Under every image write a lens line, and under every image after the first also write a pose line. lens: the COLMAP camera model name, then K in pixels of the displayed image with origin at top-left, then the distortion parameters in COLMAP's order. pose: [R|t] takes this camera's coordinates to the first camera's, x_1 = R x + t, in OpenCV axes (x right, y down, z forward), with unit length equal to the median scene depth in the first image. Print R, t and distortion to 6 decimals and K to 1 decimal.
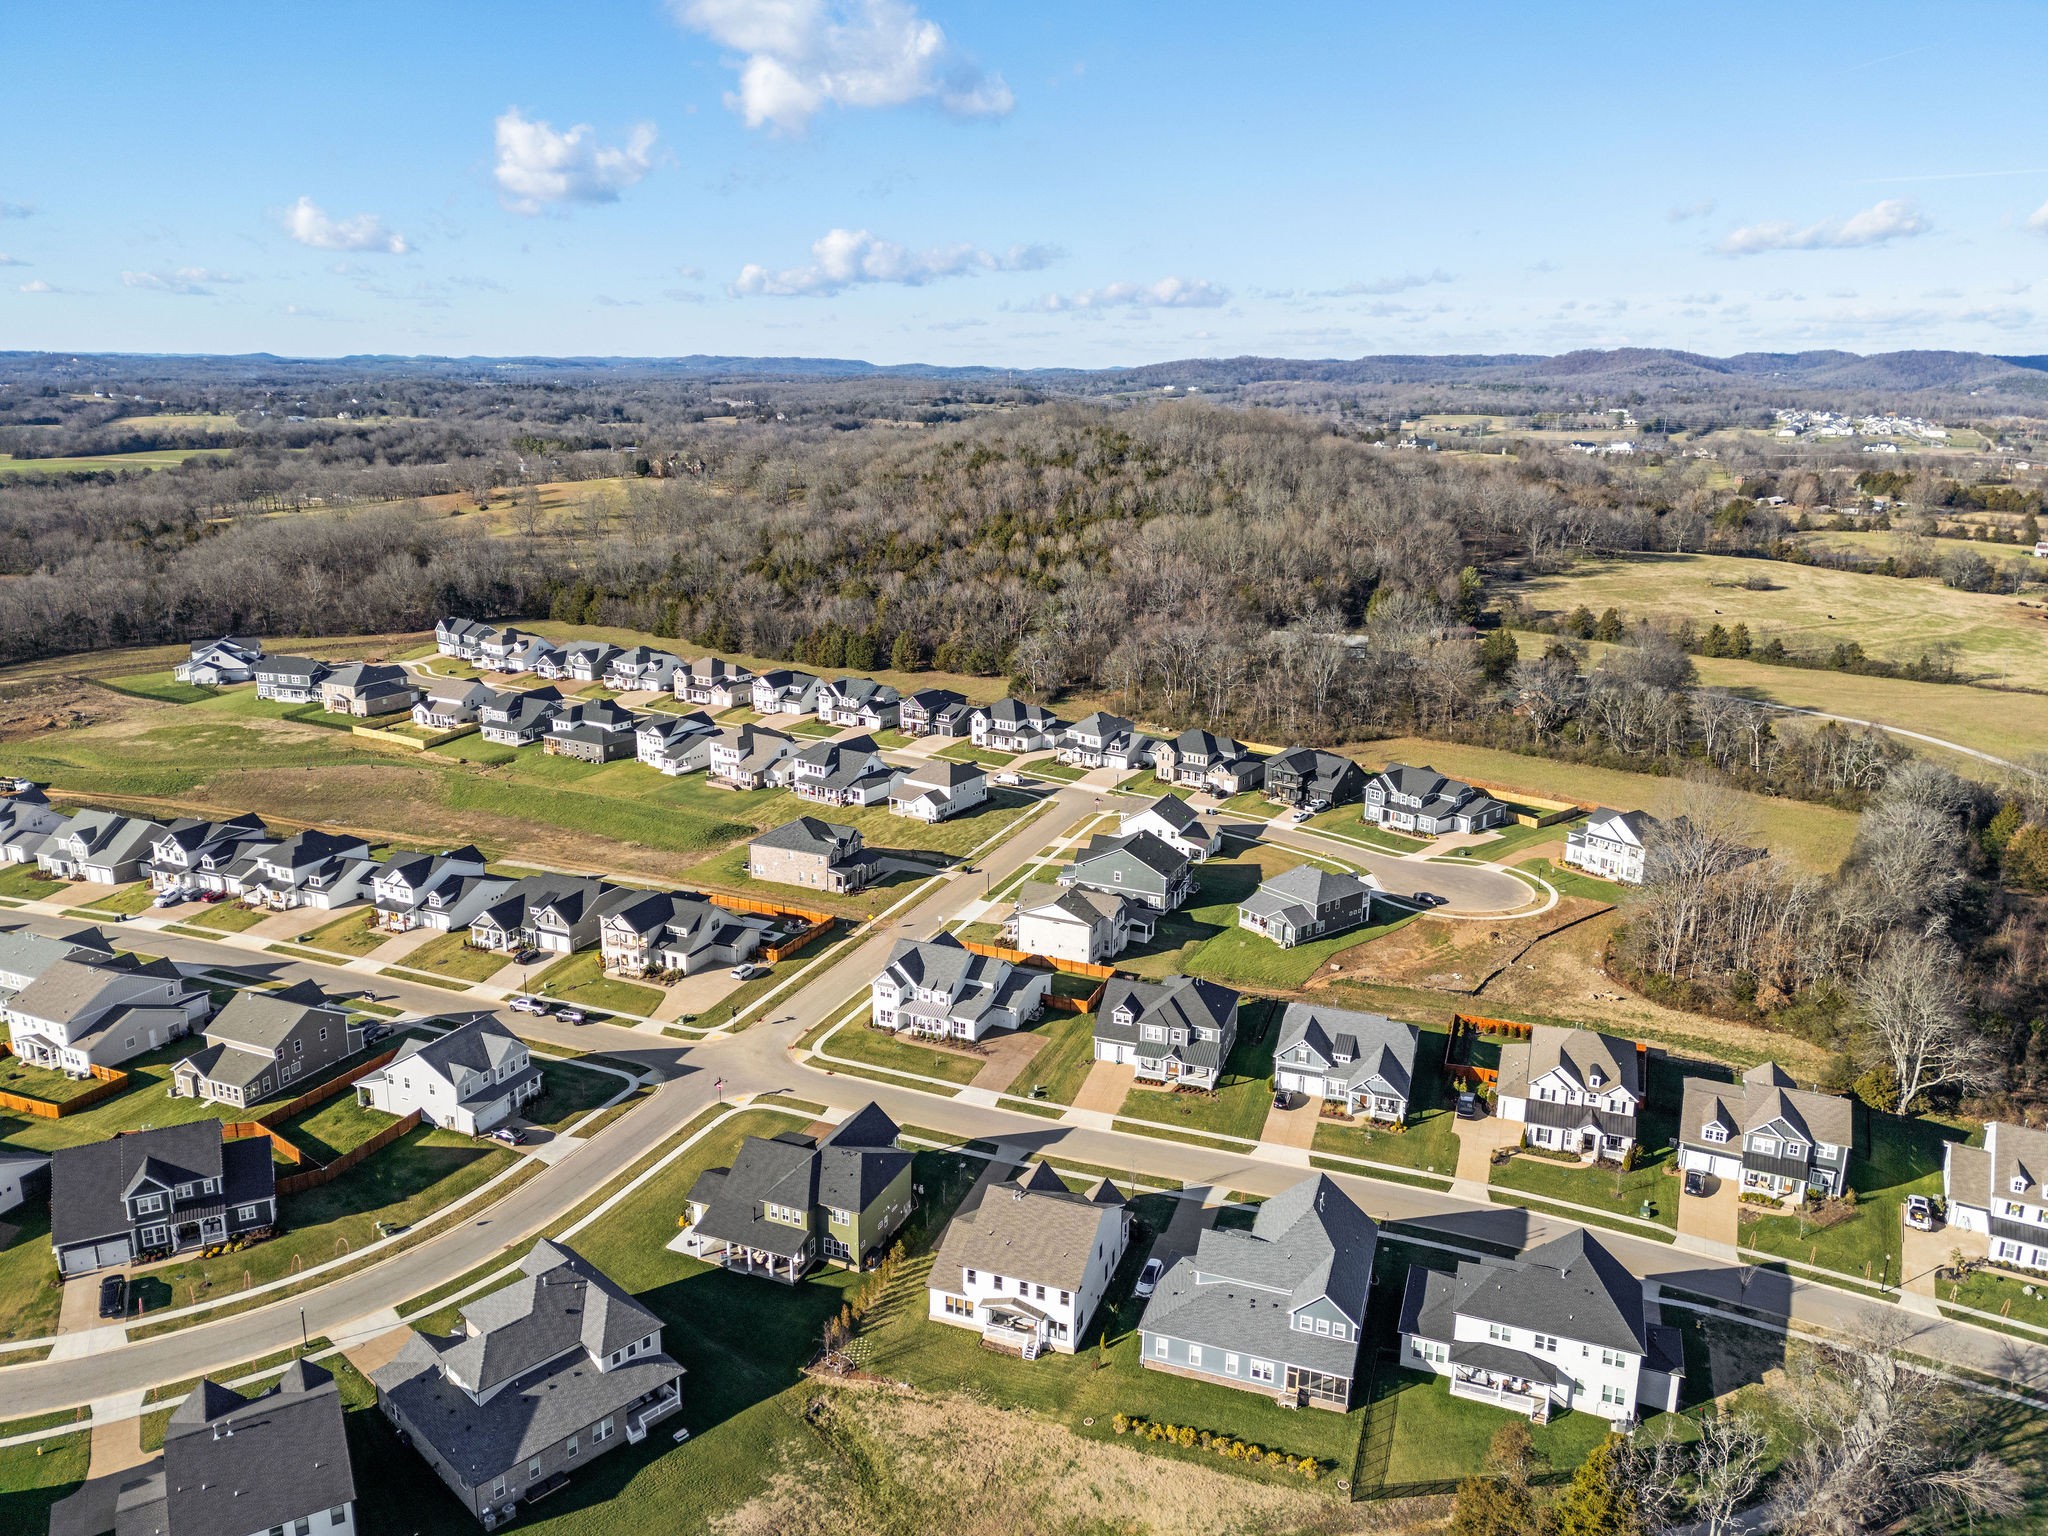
lens RADIAL K [[1479.3, 0, 1026.1], [0, 1479.3, 725.2], [0, 0, 1]] dist [0.075443, -0.104701]
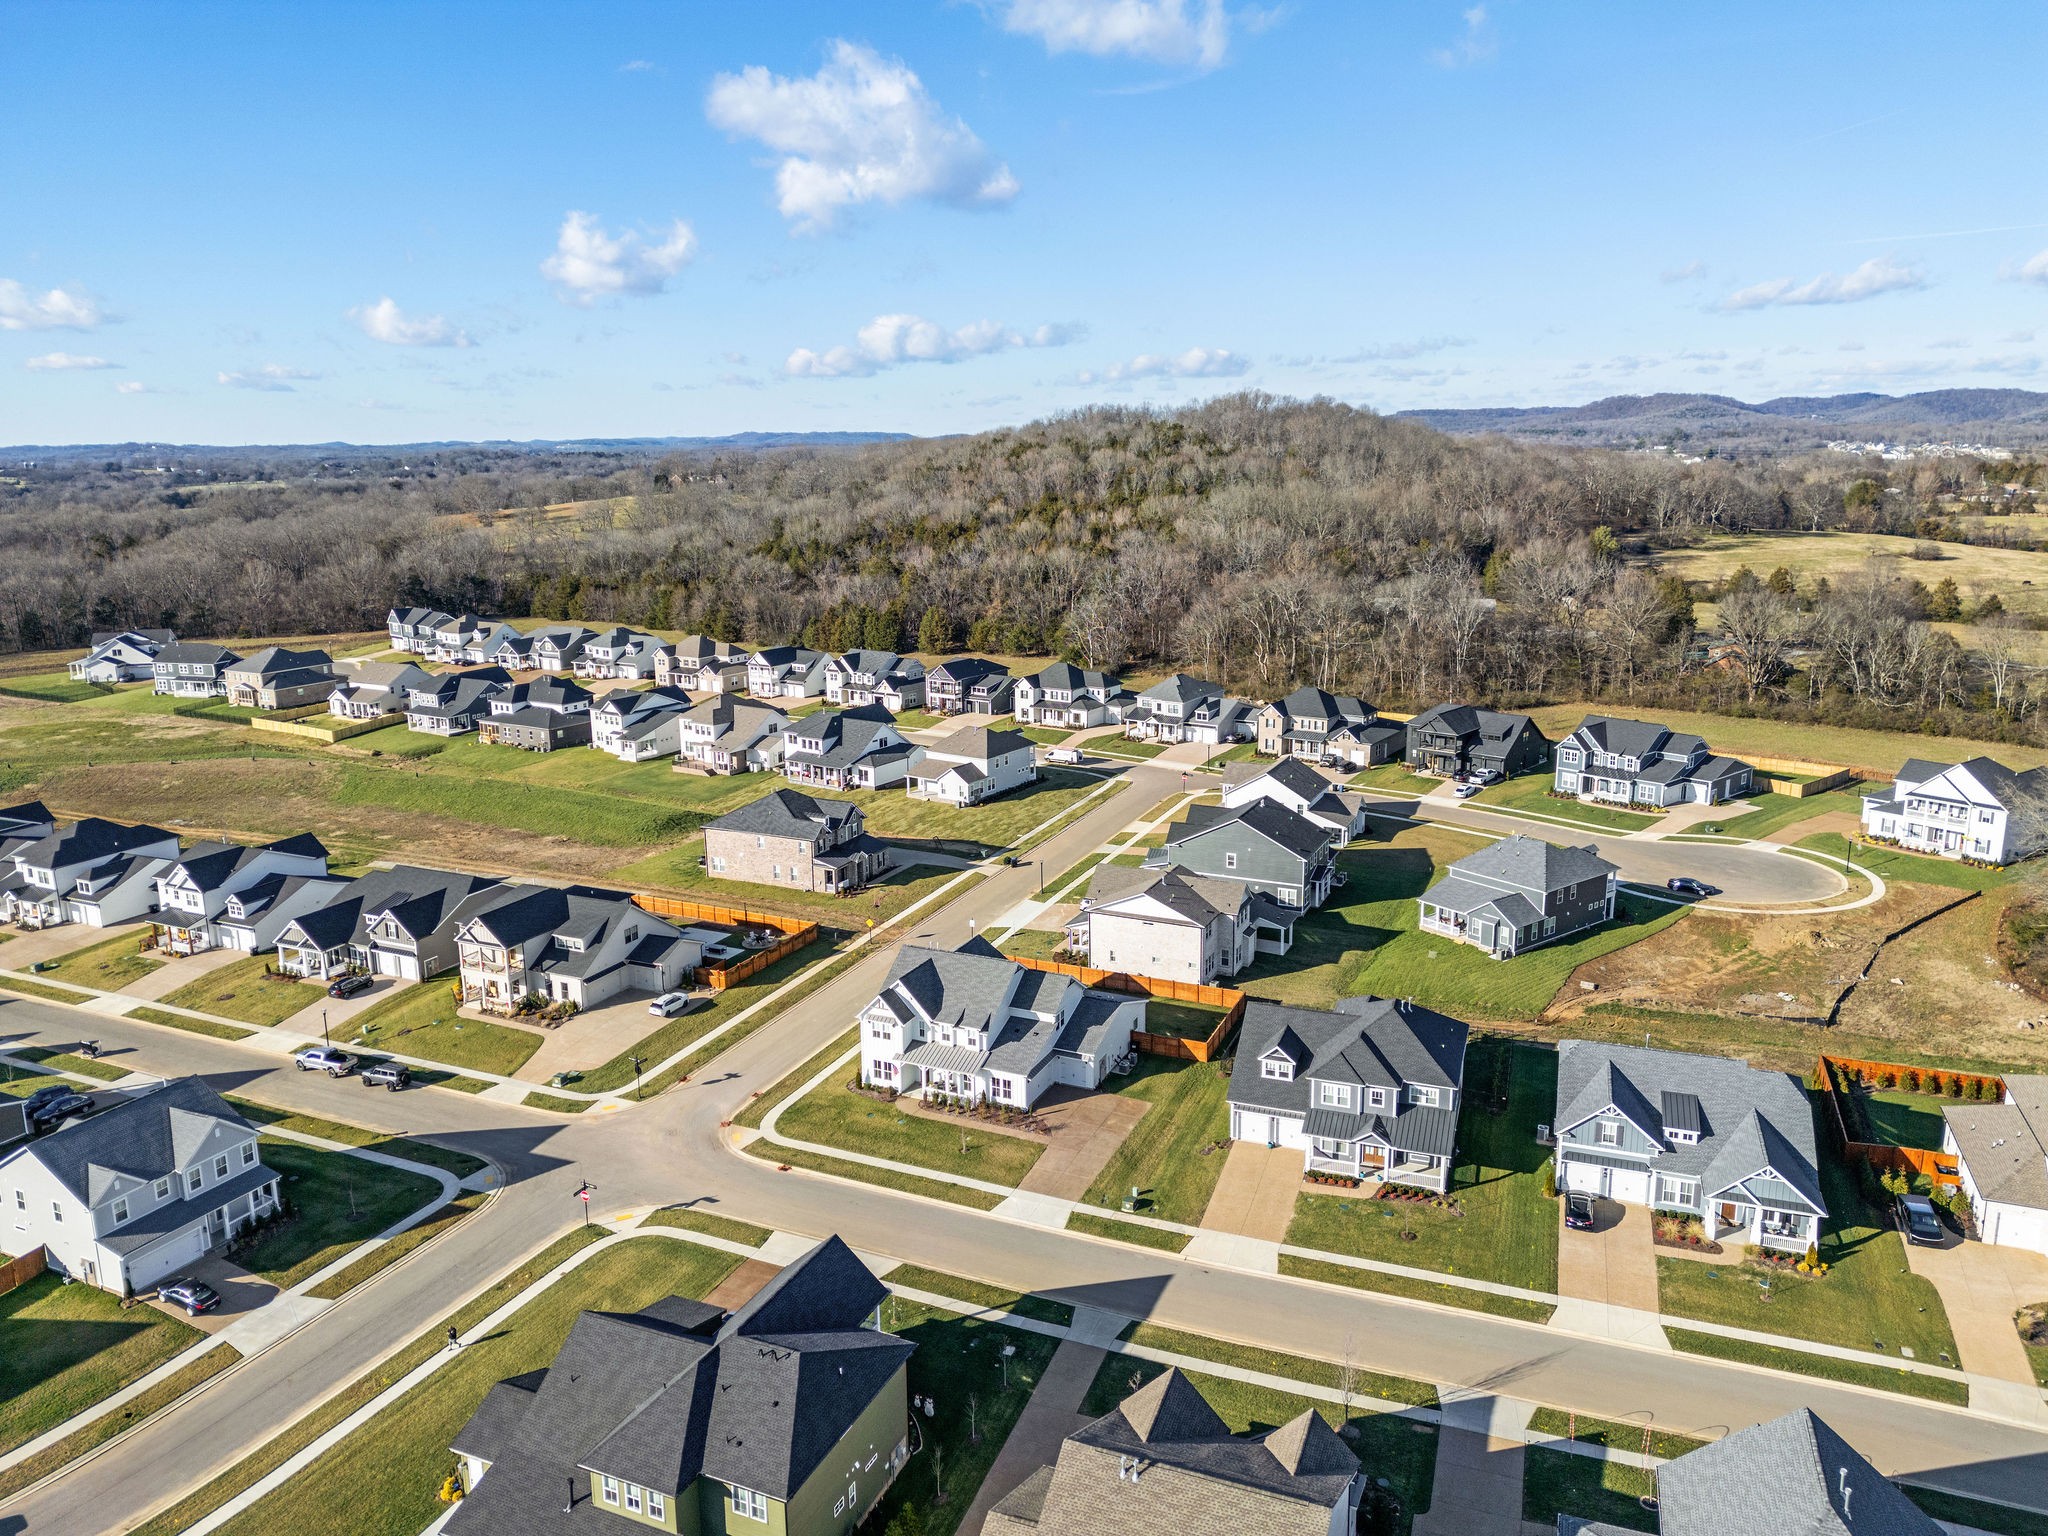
lens RADIAL K [[1426.0, 0, 1024.0], [0, 1426.0, 768.0], [0, 0, 1]] dist [0.070931, -0.075166]
pose [[0.999283, -0.019372, -0.032516, -0.009022], [0.018996, 0.999750, -0.011827, 0.051367], [0.032737, 0.011201, 0.999401, 0.265041]]
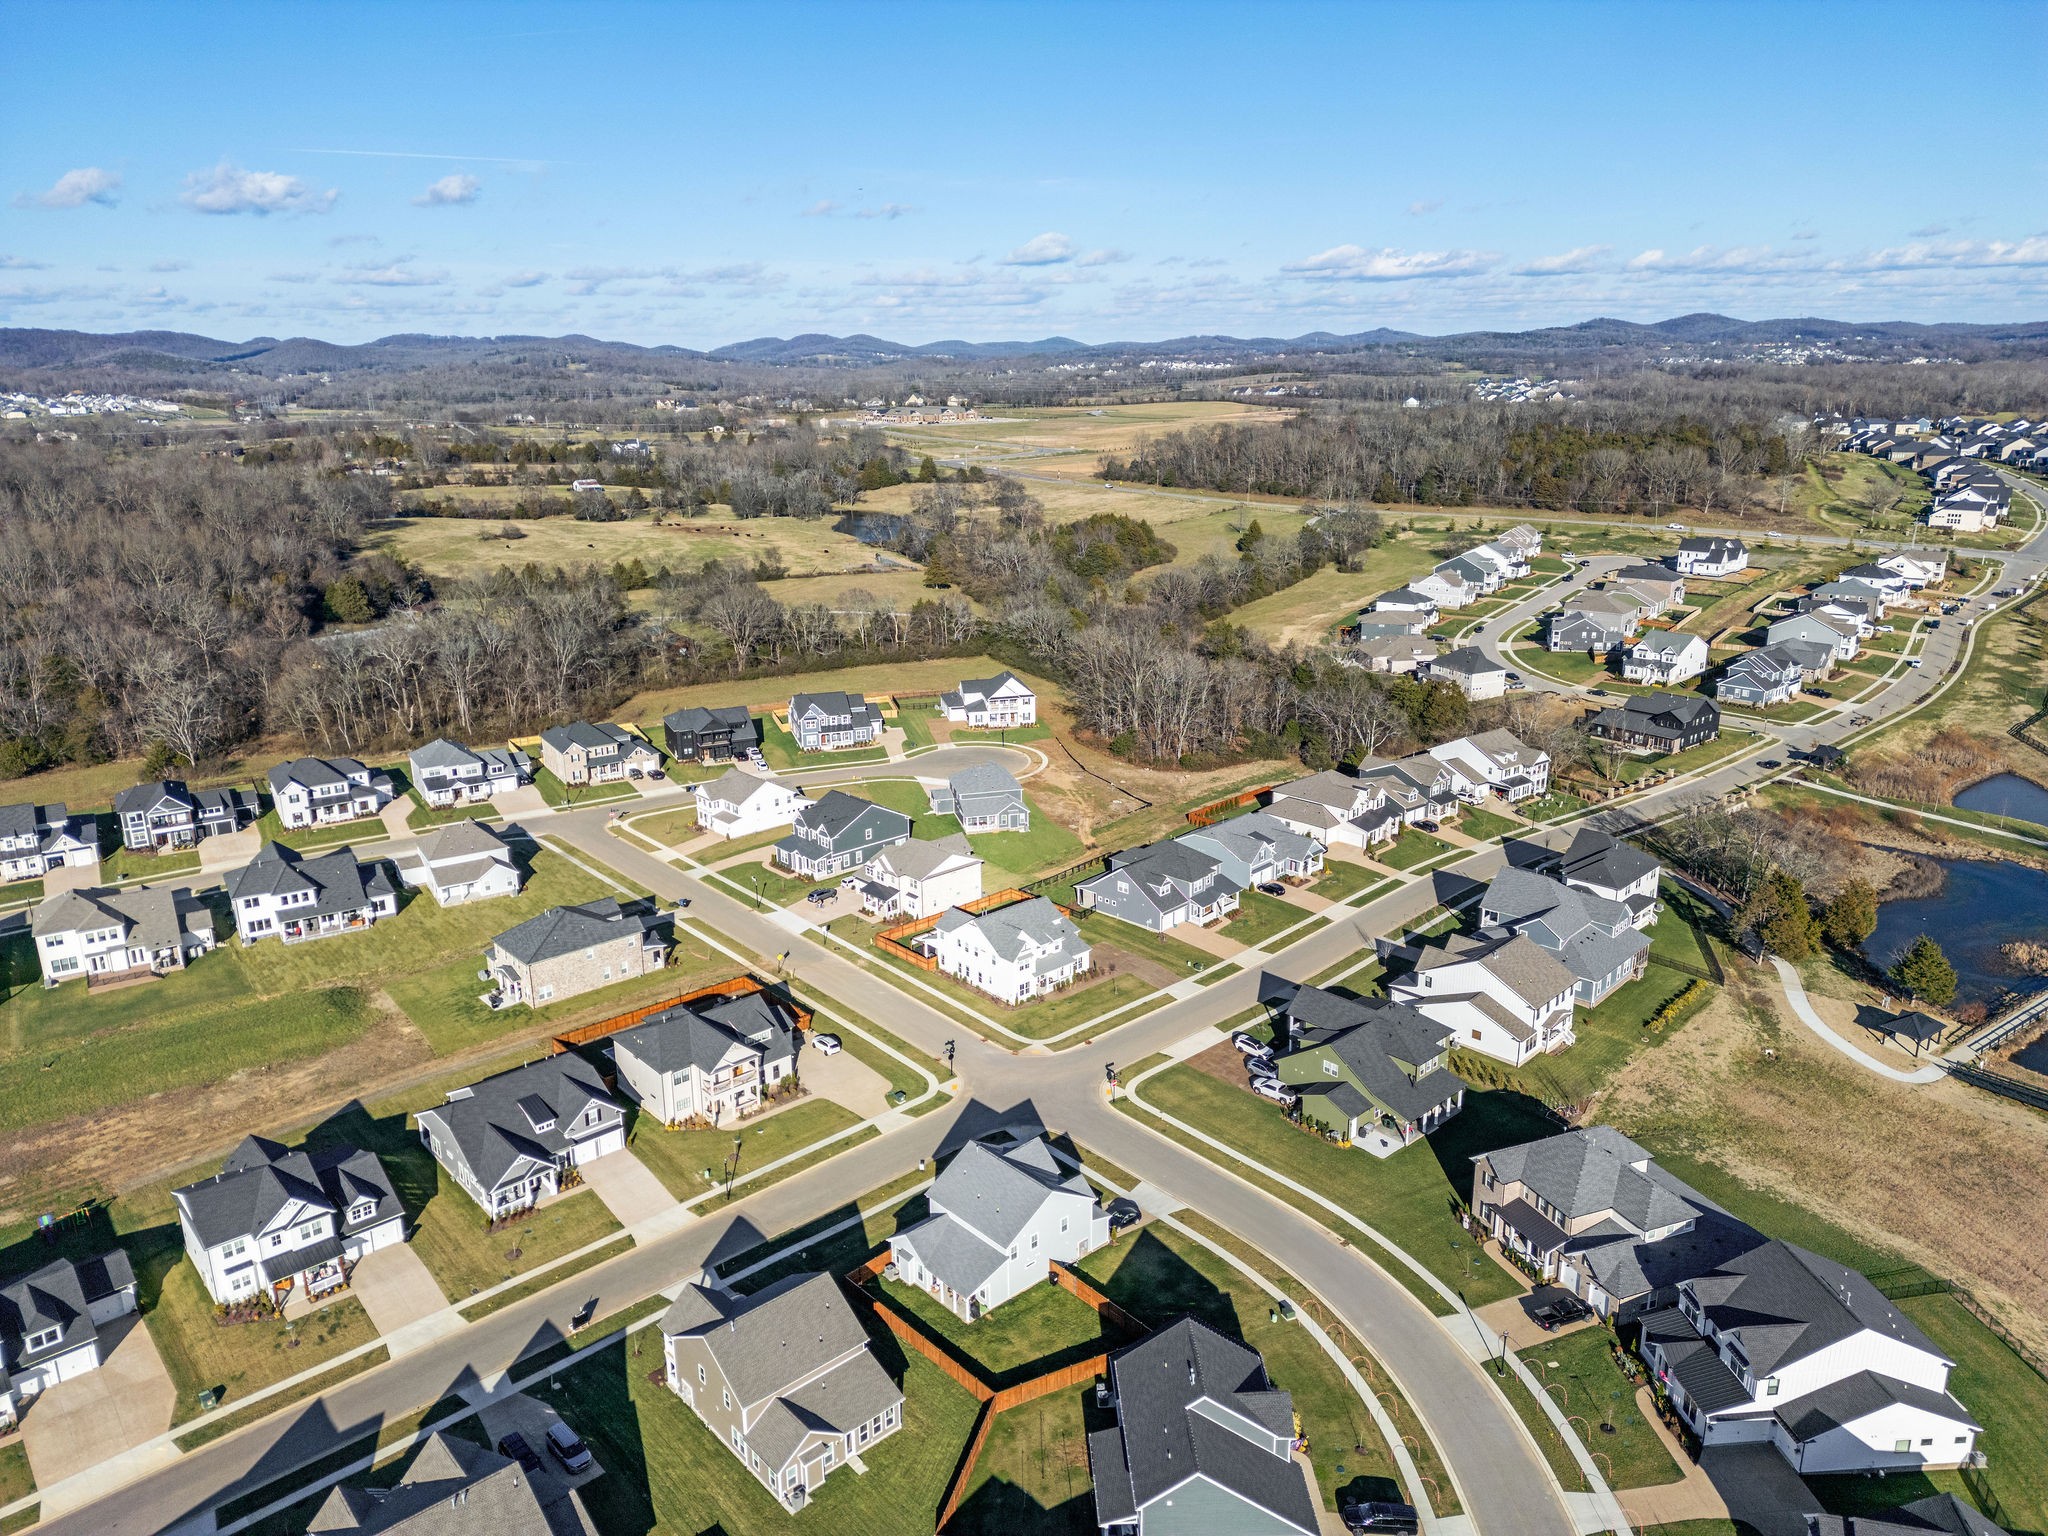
lens RADIAL K [[1426.0, 0, 1024.0], [0, 1426.0, 768.0], [0, 0, 1]] dist [0.070931, -0.075166]
pose [[0.412615, -0.272283, 0.869259, -0.566278], [0.228586, 0.954695, 0.190541, -0.078820], [-0.881758, 0.120080, 0.456161, 0.361588]]
